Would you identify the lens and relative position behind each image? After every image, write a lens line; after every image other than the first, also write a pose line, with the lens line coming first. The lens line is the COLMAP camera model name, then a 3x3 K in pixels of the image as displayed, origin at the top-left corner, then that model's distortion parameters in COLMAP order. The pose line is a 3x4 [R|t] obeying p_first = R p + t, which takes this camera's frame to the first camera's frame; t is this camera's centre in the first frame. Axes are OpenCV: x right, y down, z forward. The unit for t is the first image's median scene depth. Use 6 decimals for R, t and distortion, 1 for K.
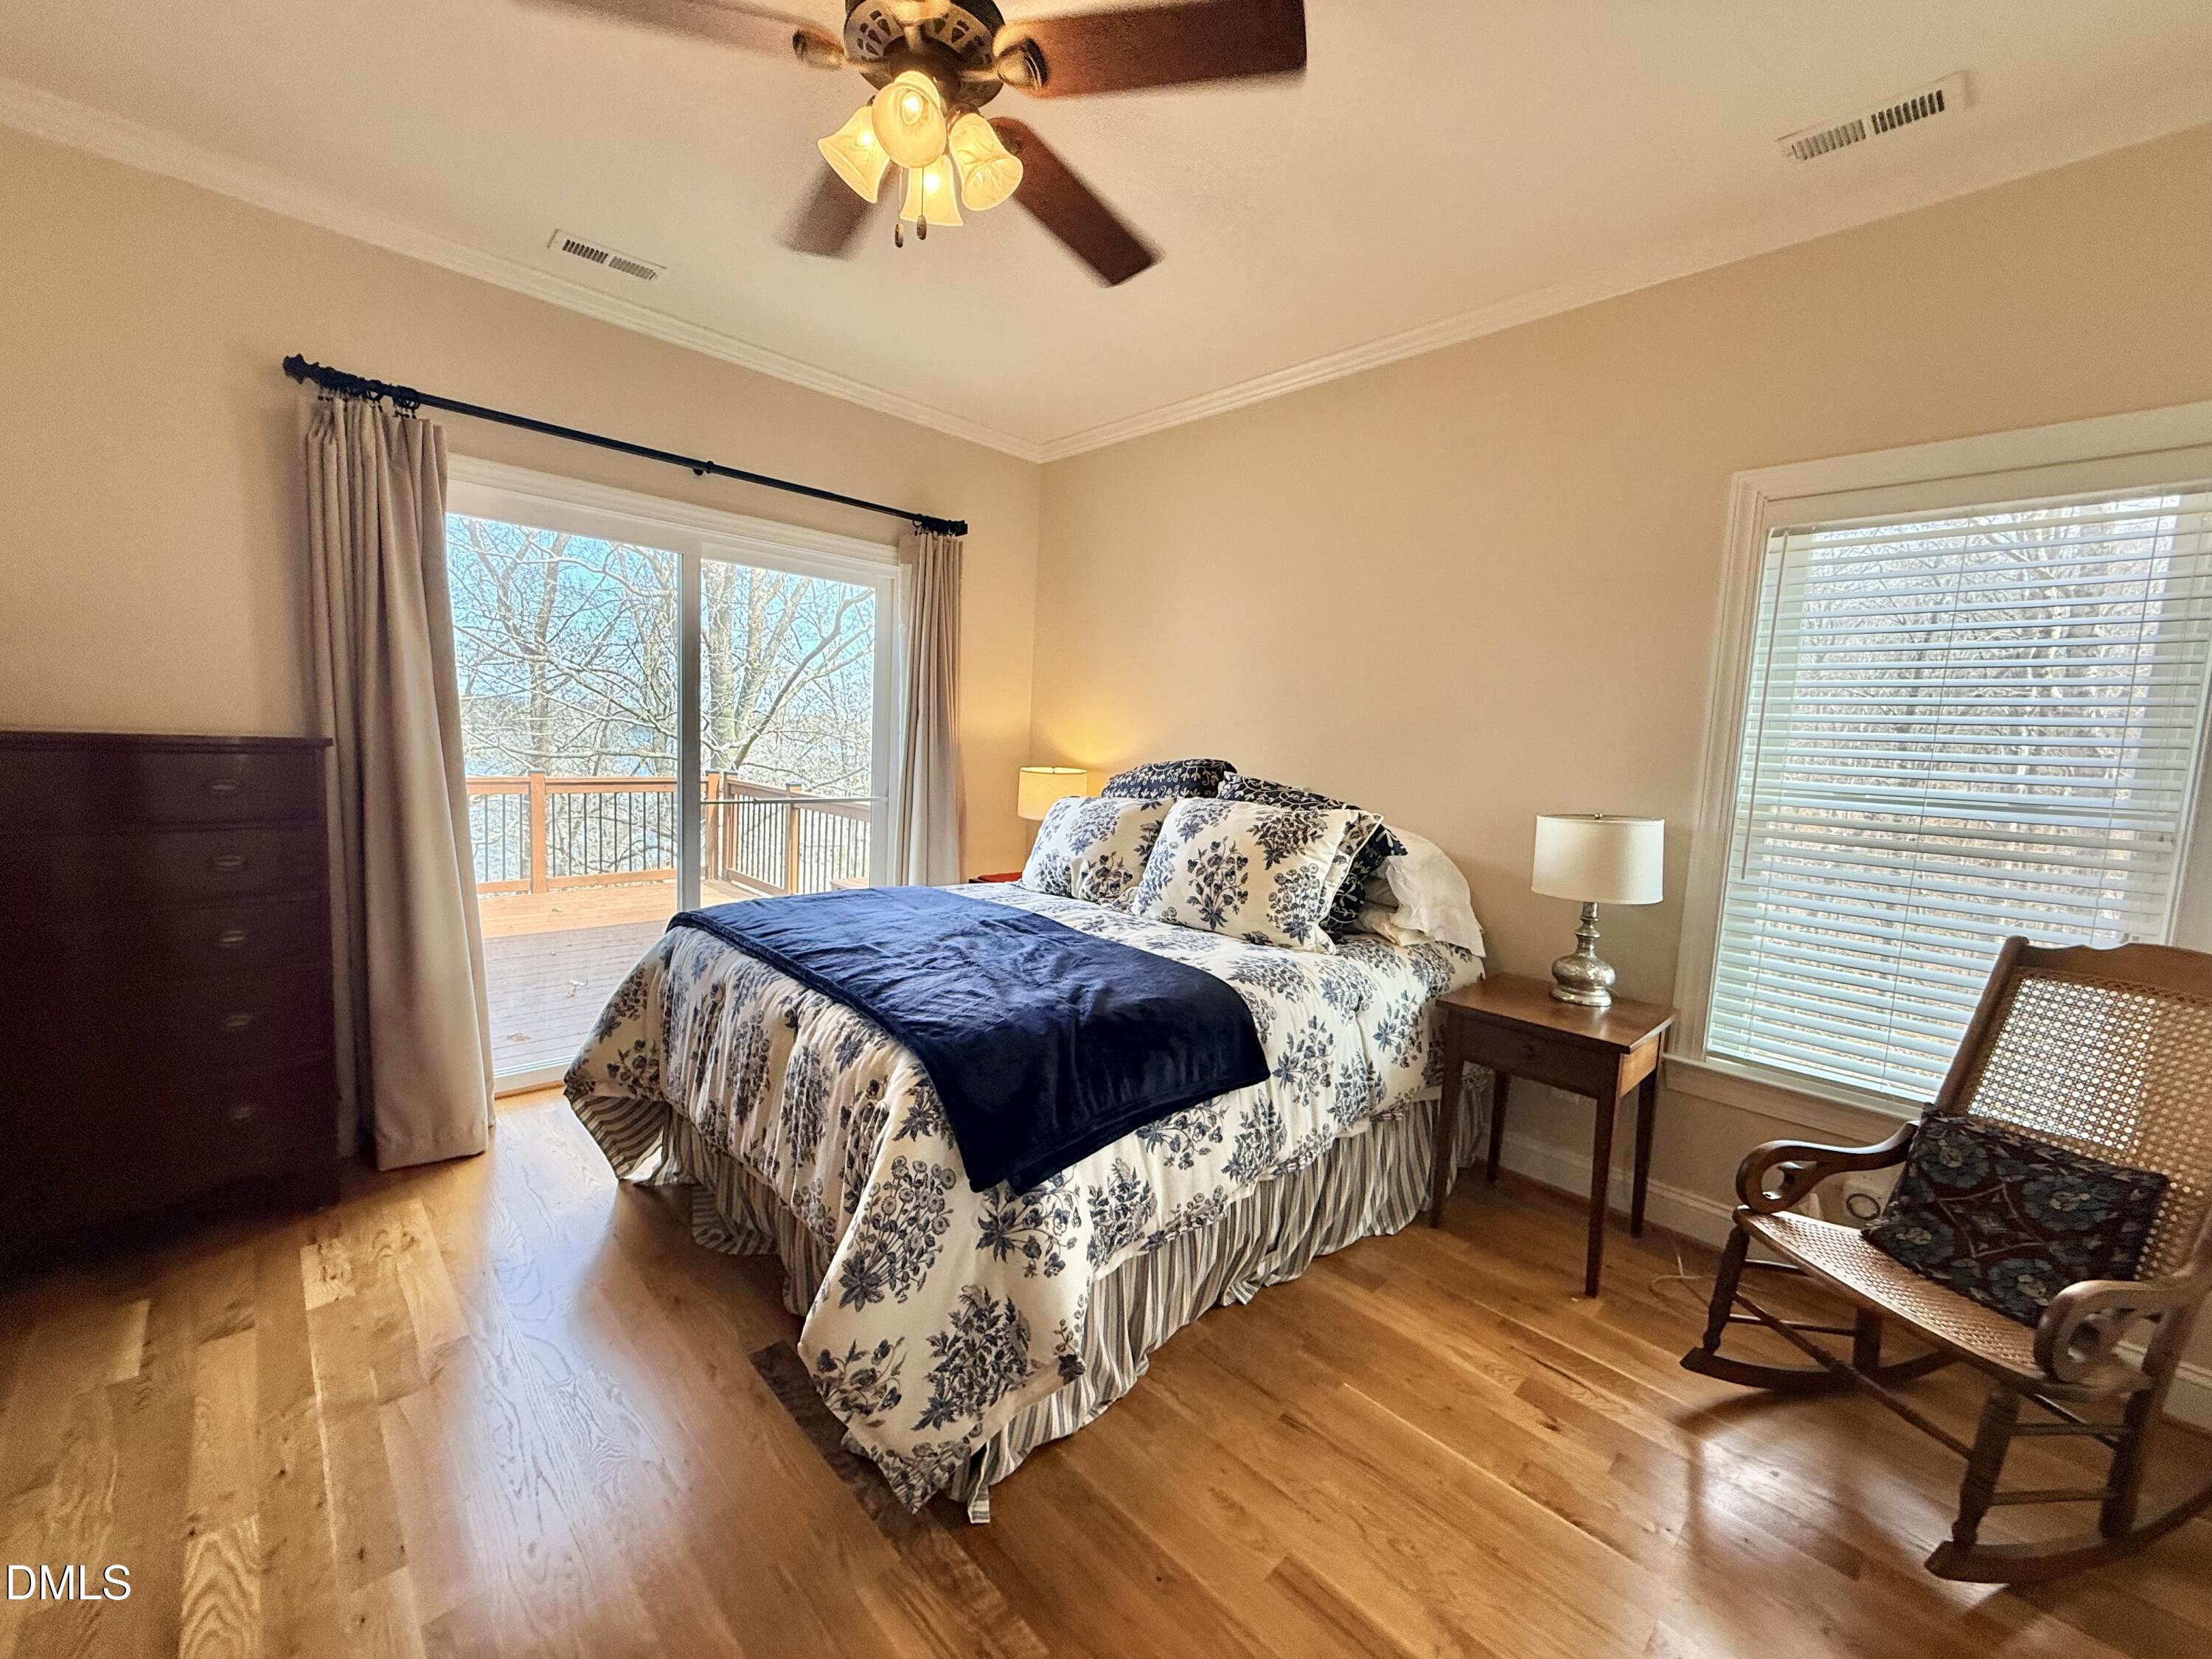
lens RADIAL K [[881.6, 0, 1104.7], [0, 881.6, 825.7], [0, 0, 1]] dist [0.001321, -0.000578]
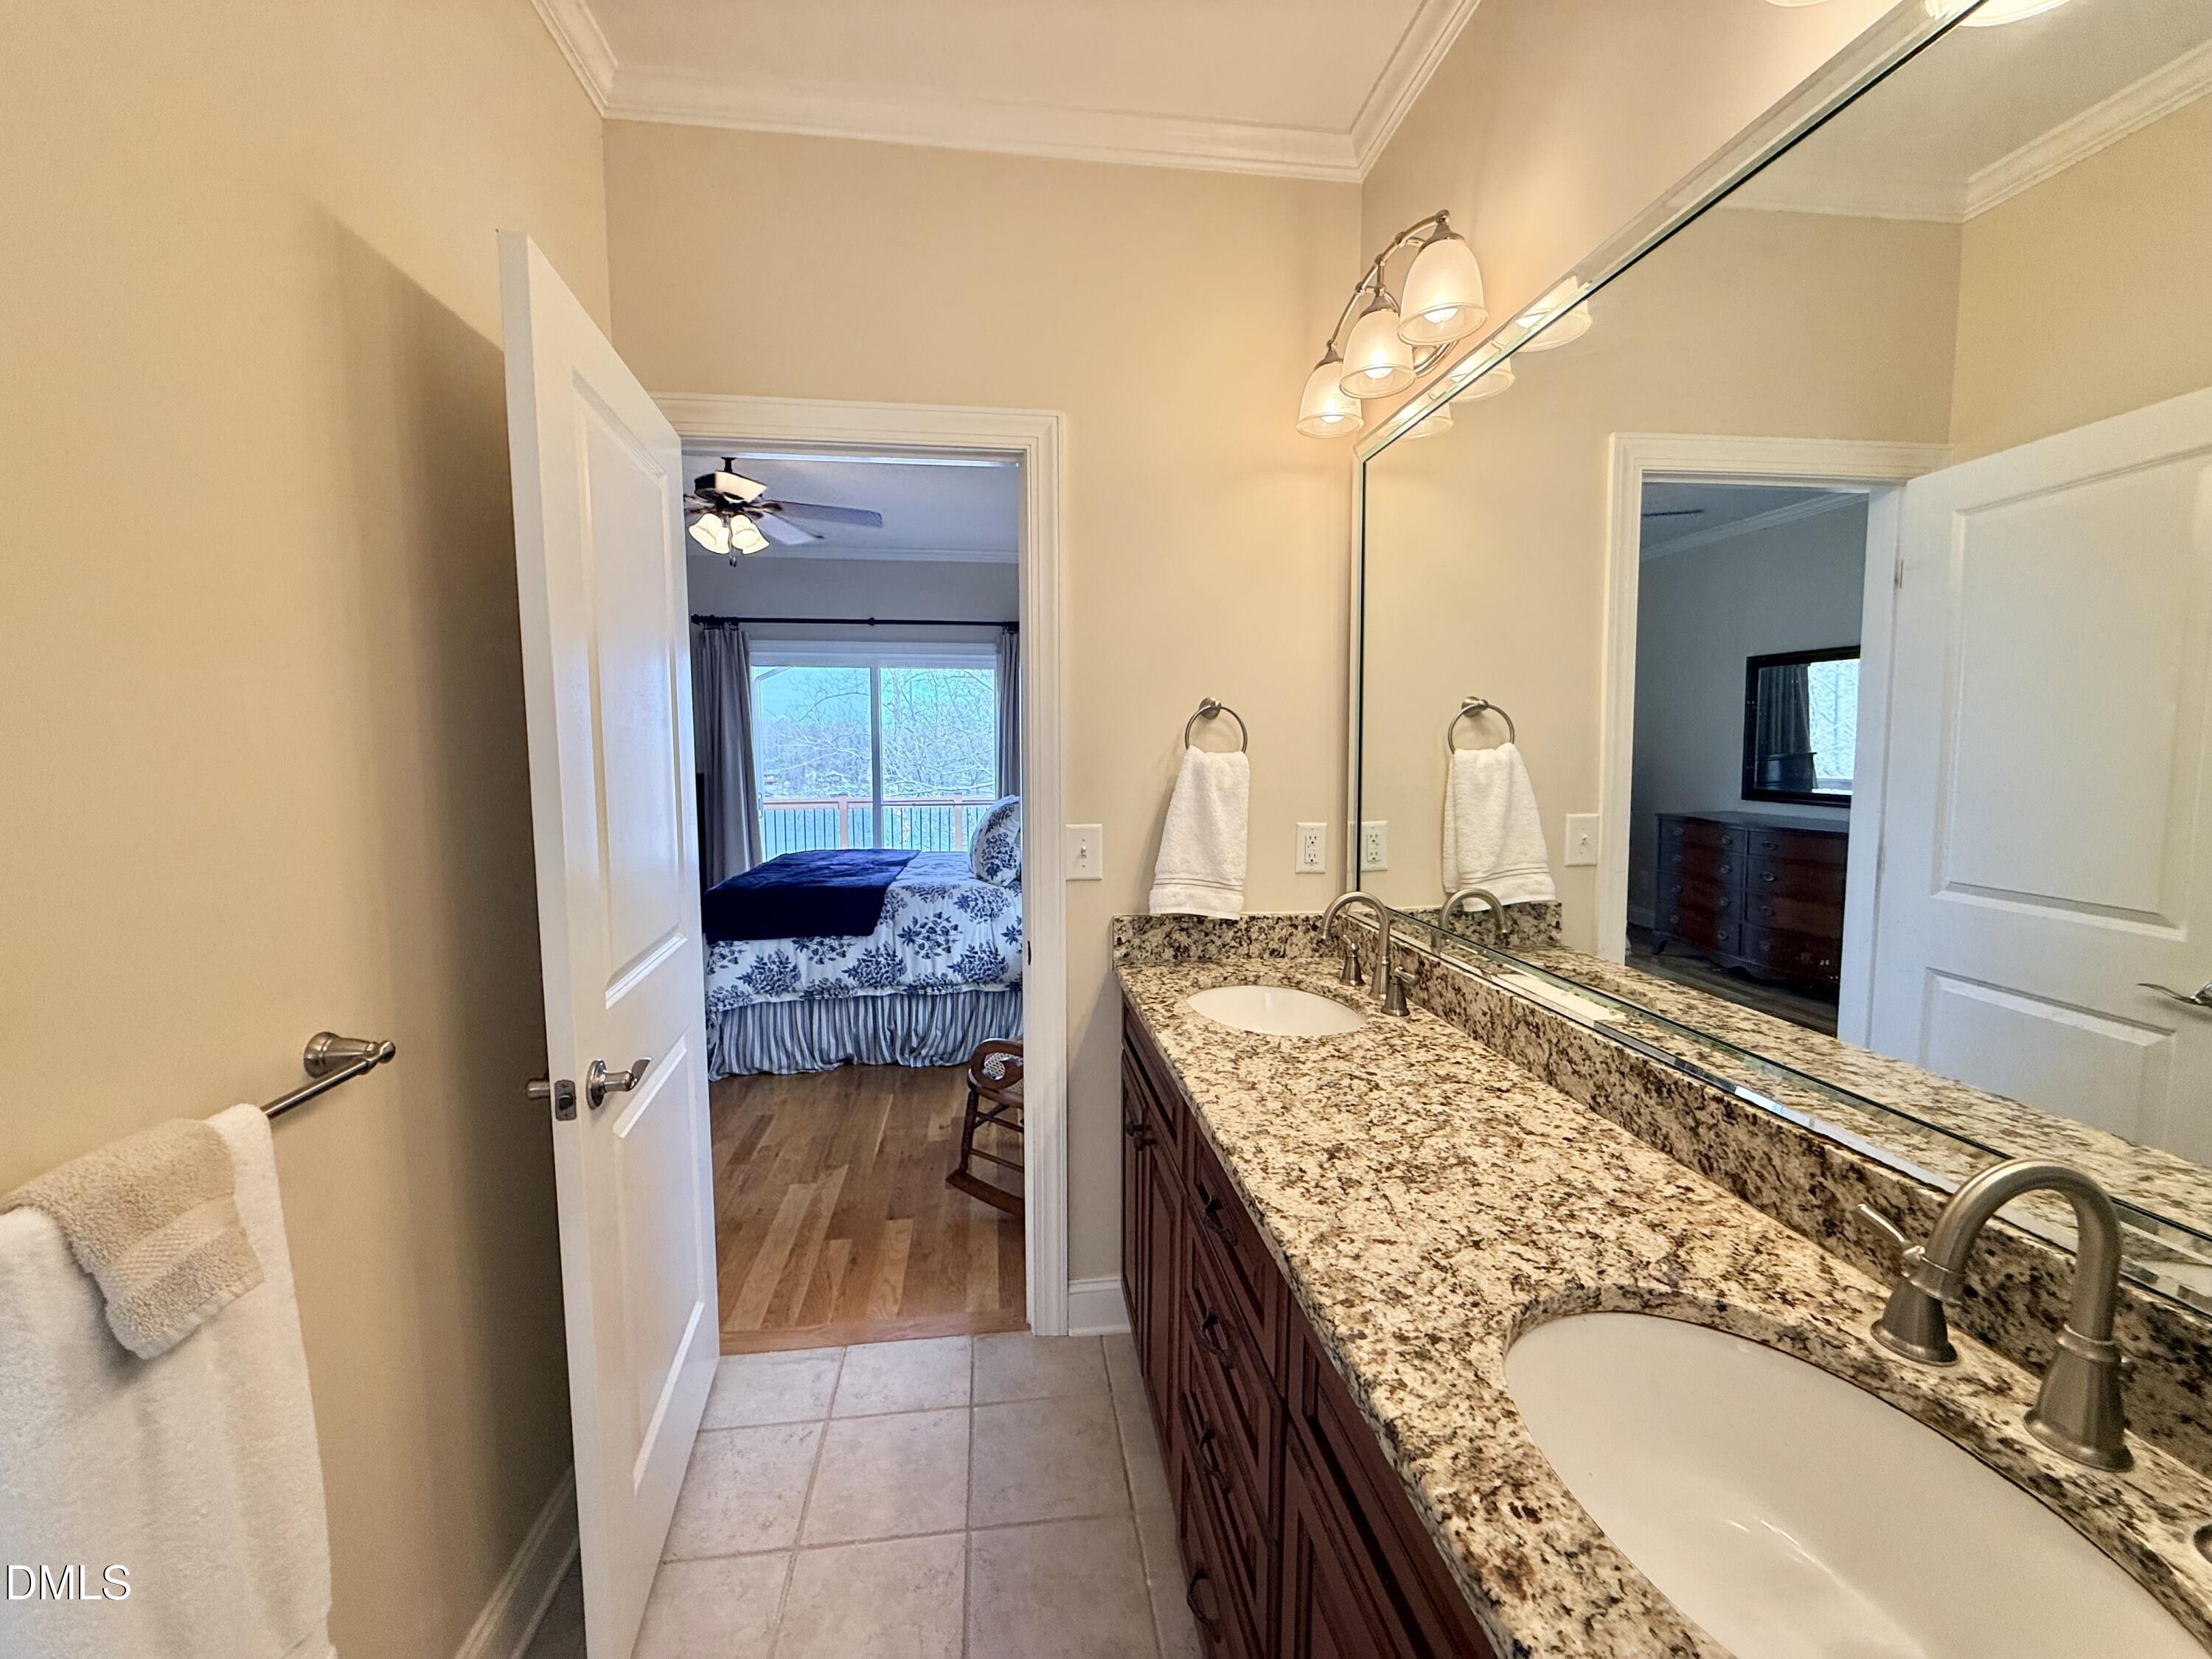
lens RADIAL K [[881.6, 0, 1097.9], [0, 881.6, 827.3], [0, 0, 1]] dist [0.001321, -0.000578]
pose [[0.793581, 0.006735, -0.608428, 1.523009], [-0.023208, 0.999546, -0.019206, 0.067578], [0.608022, 0.029362, 0.793377, -0.227860]]
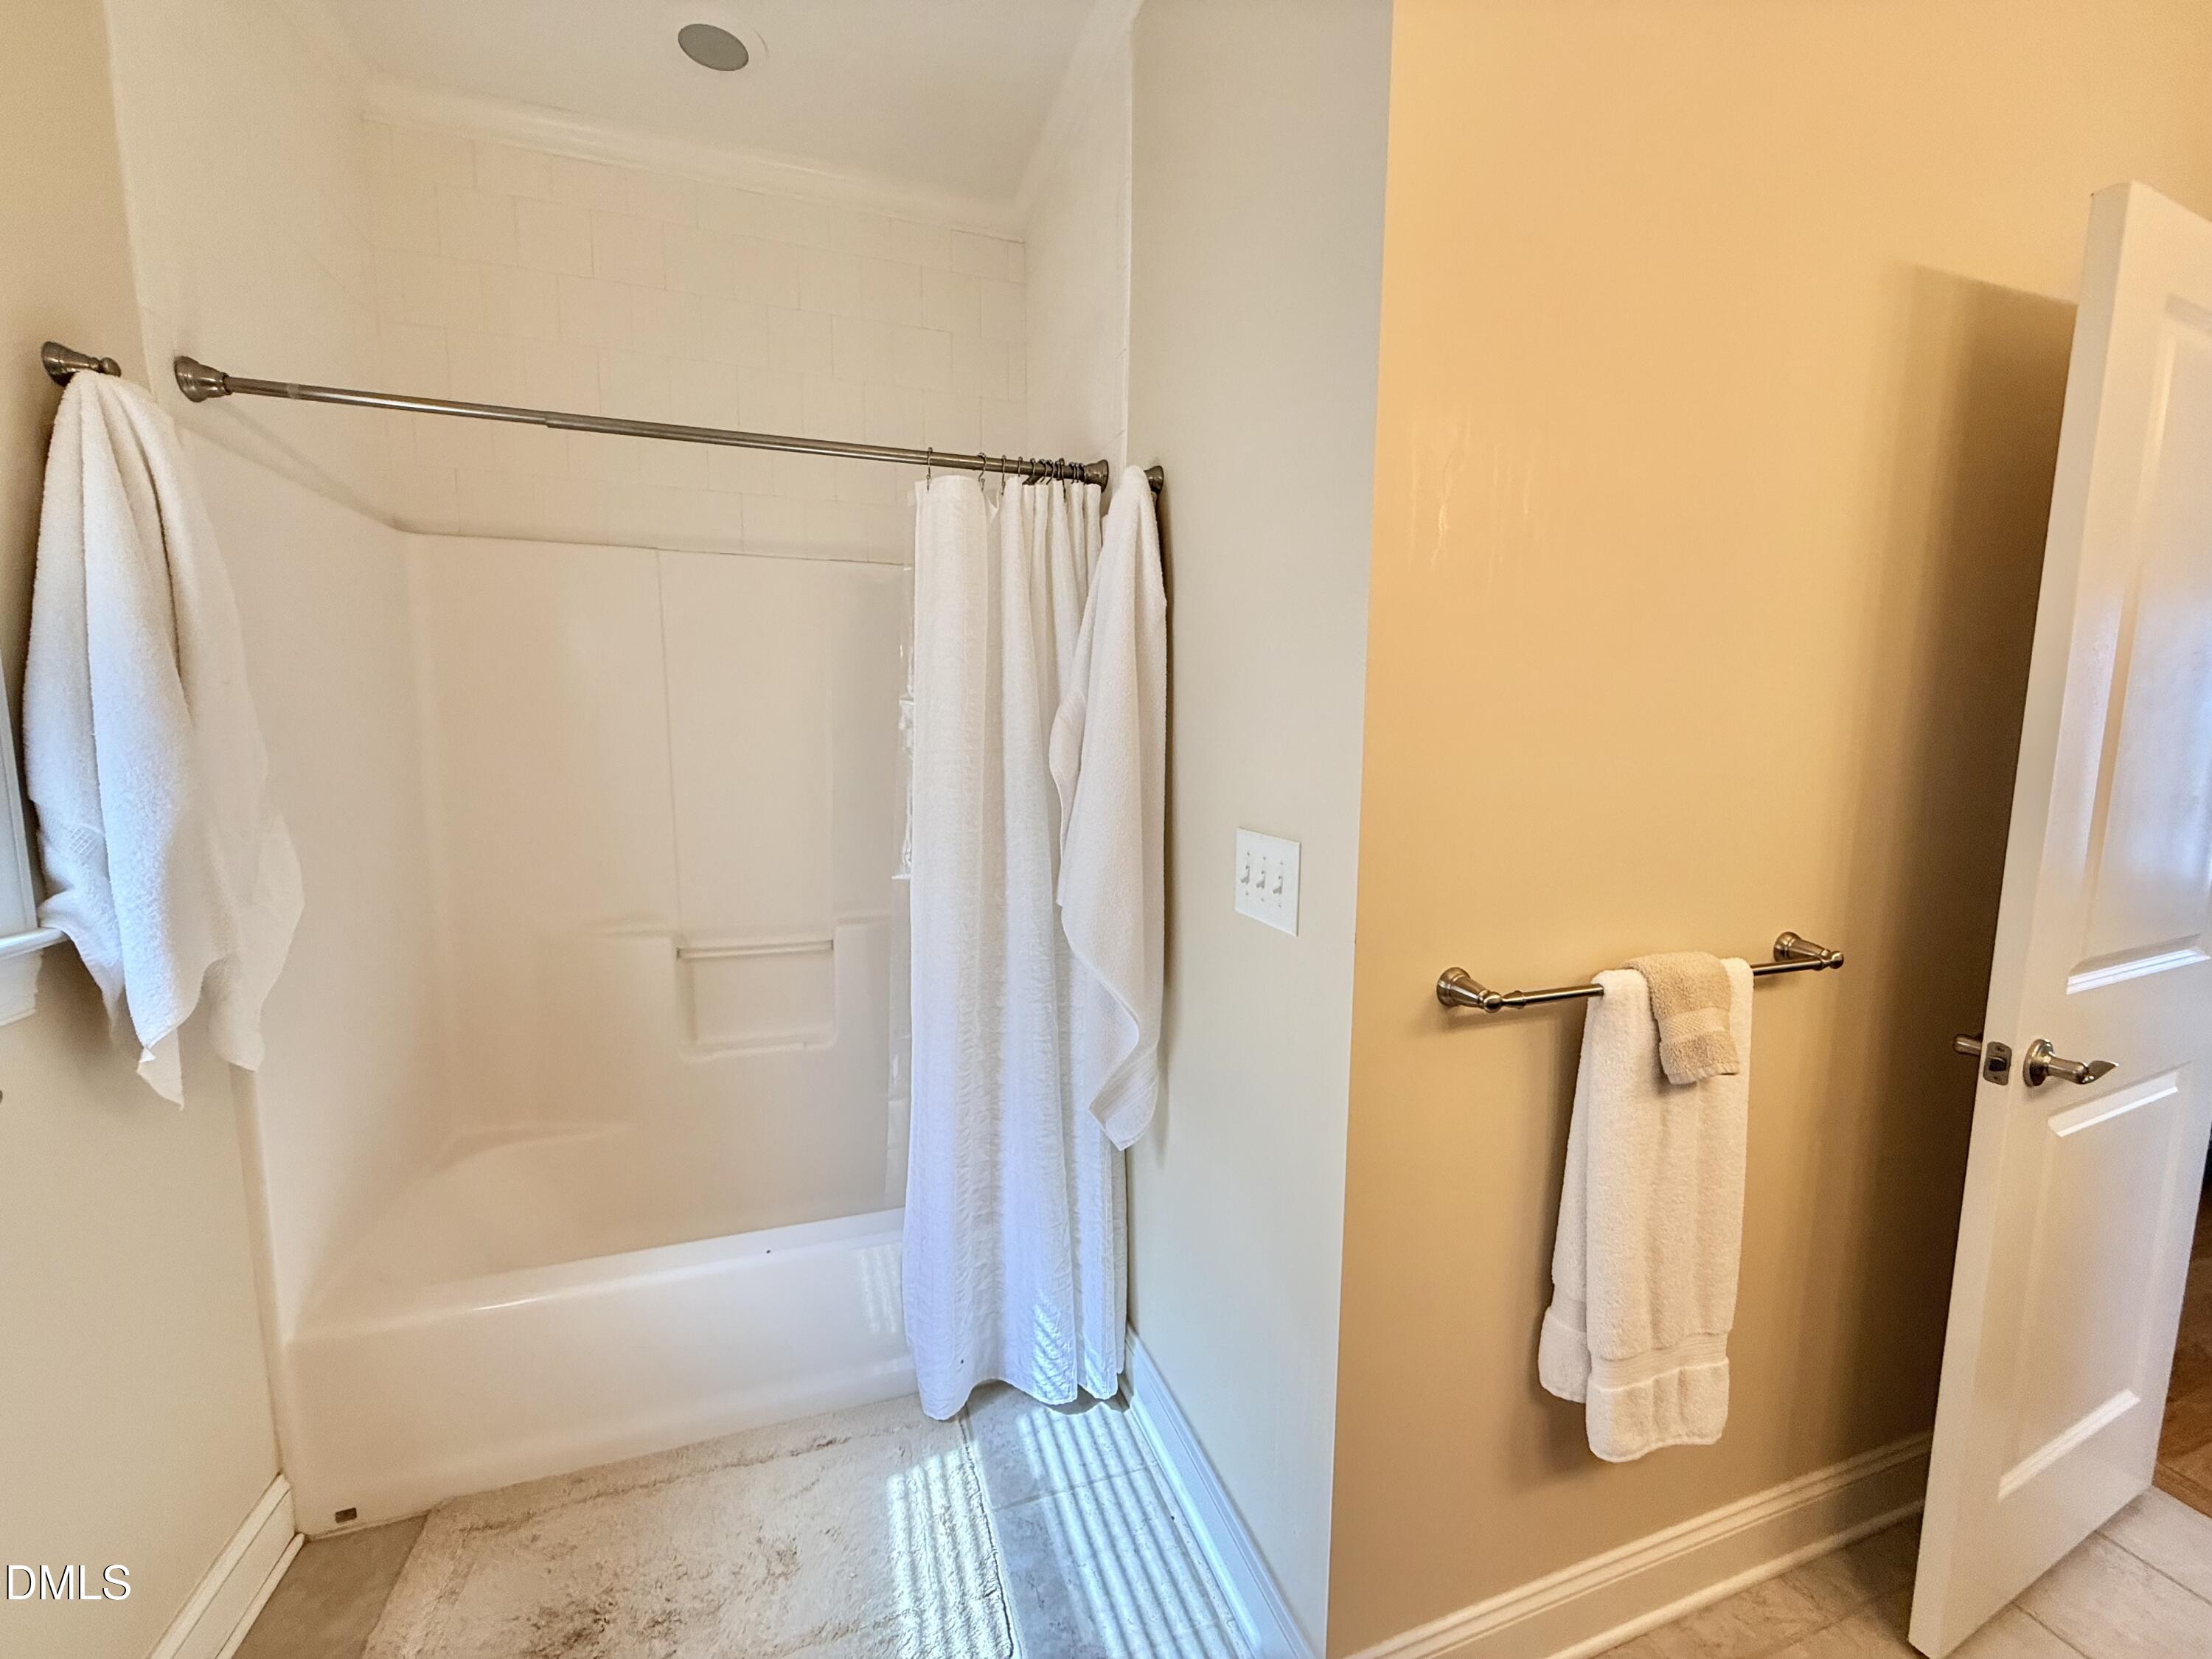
lens RADIAL K [[881.6, 0, 1104.5], [0, 881.6, 825.7], [0, 0, 1]] dist [0.001321, -0.000578]
pose [[-0.429684, 0.063149, -0.900769, 1.916850], [-0.116957, 0.985257, 0.124862, 0.113862], [0.895373, 0.159003, -0.415963, -0.392982]]
